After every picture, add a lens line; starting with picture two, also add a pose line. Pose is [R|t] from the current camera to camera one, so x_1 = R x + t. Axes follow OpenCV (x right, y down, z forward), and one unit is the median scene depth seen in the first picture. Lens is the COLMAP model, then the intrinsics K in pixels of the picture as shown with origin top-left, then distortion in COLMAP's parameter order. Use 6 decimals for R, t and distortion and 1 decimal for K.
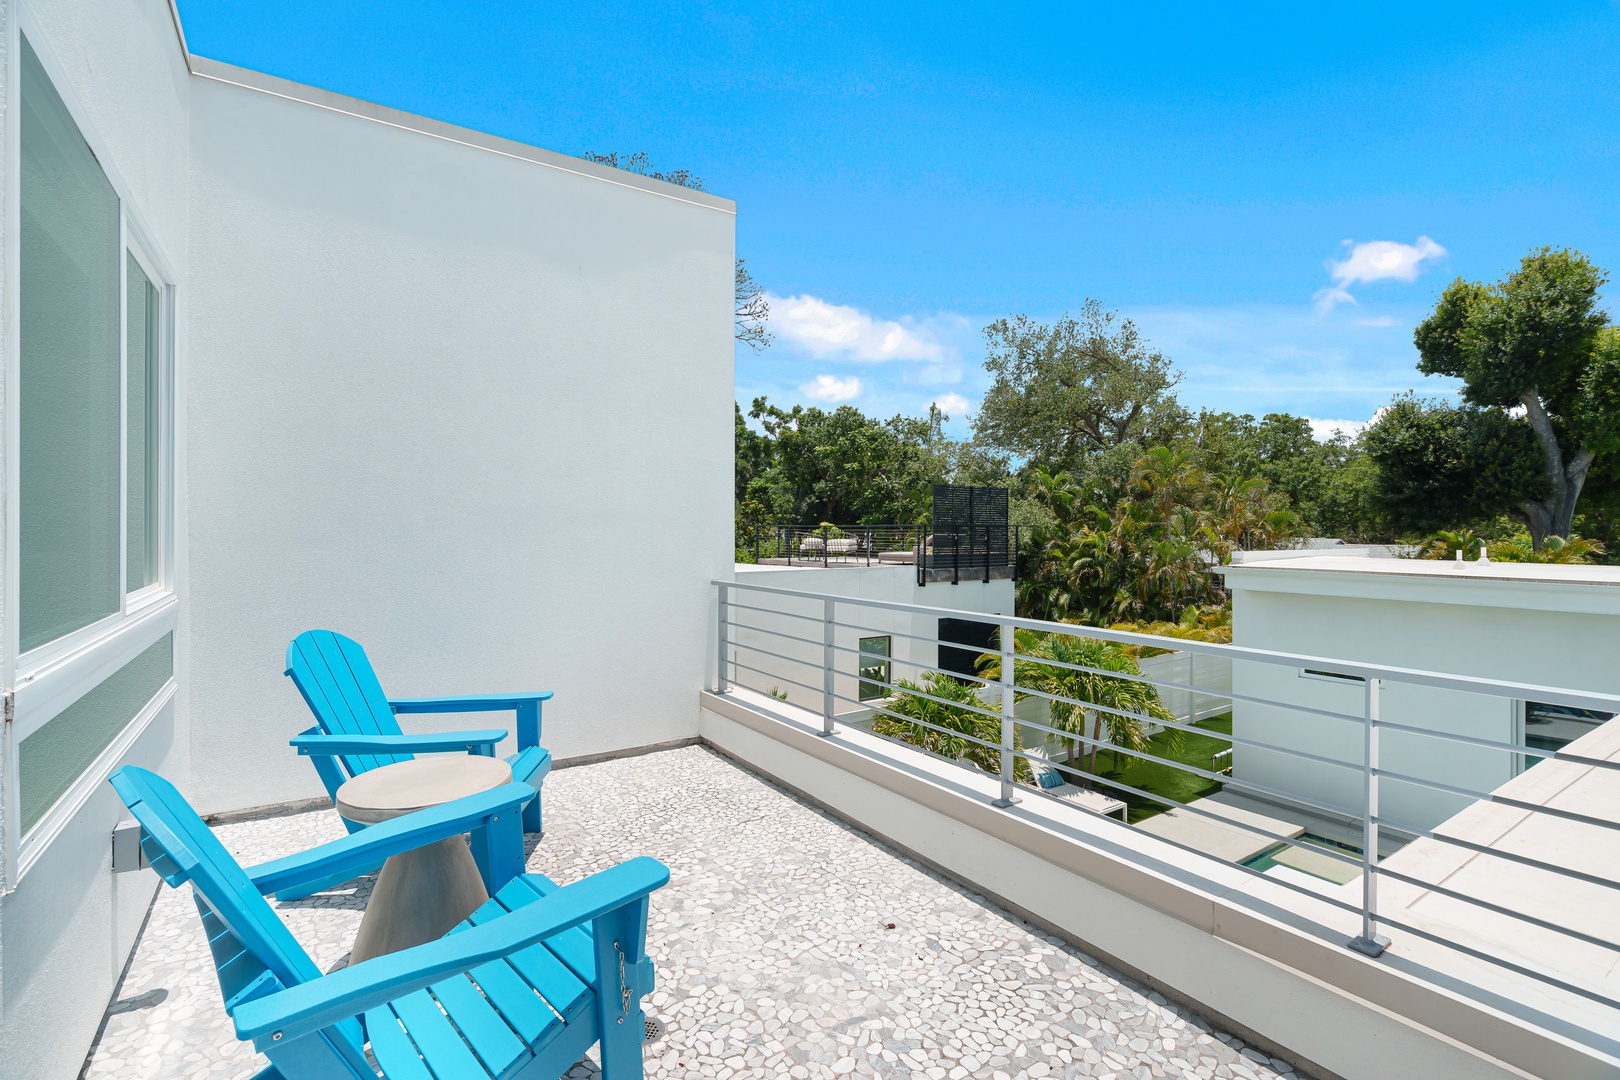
lens RADIAL K [[741.5, 0, 805.5], [0, 741.5, 527.7], [0, 0, 1]] dist [-0.000223, 0.001120]
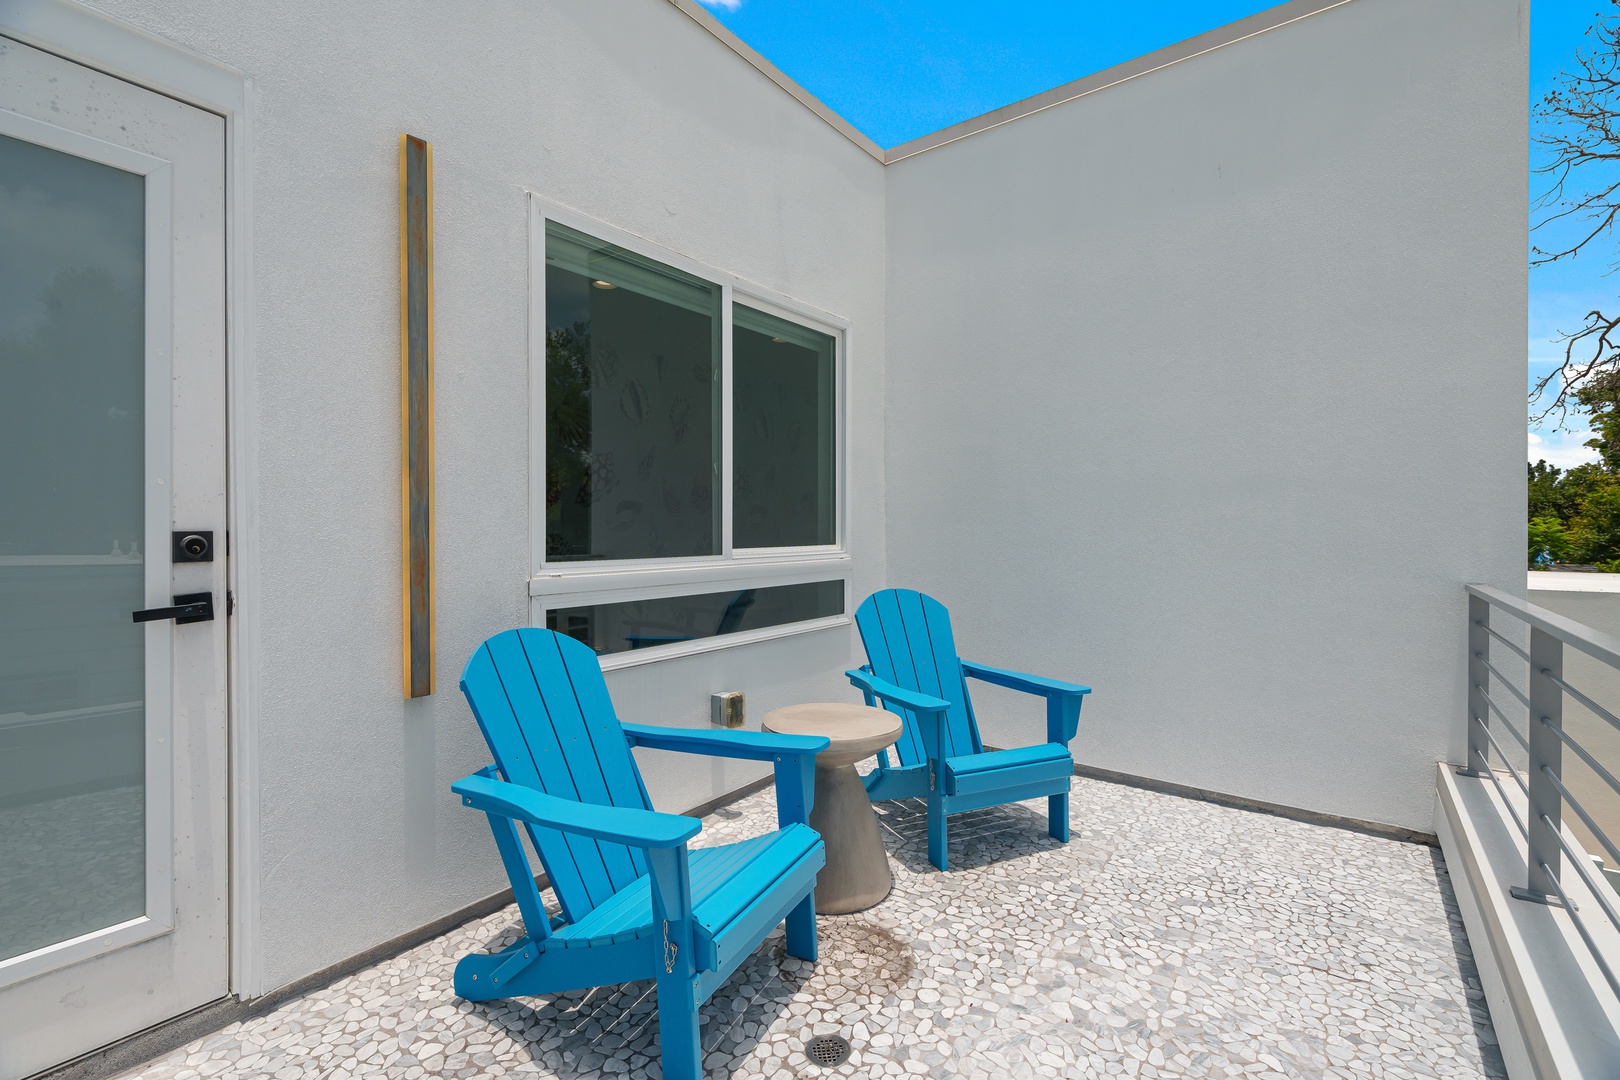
lens RADIAL K [[740.1, 0, 807.6], [0, 740.1, 516.1], [0, 0, 1]] dist [-0.000394, 0.000582]
pose [[0.328234, -0.012926, -0.944508, 0.369546], [-0.002654, 0.999890, -0.014606, 0.036398], [0.944593, 0.007301, 0.328163, 0.414981]]
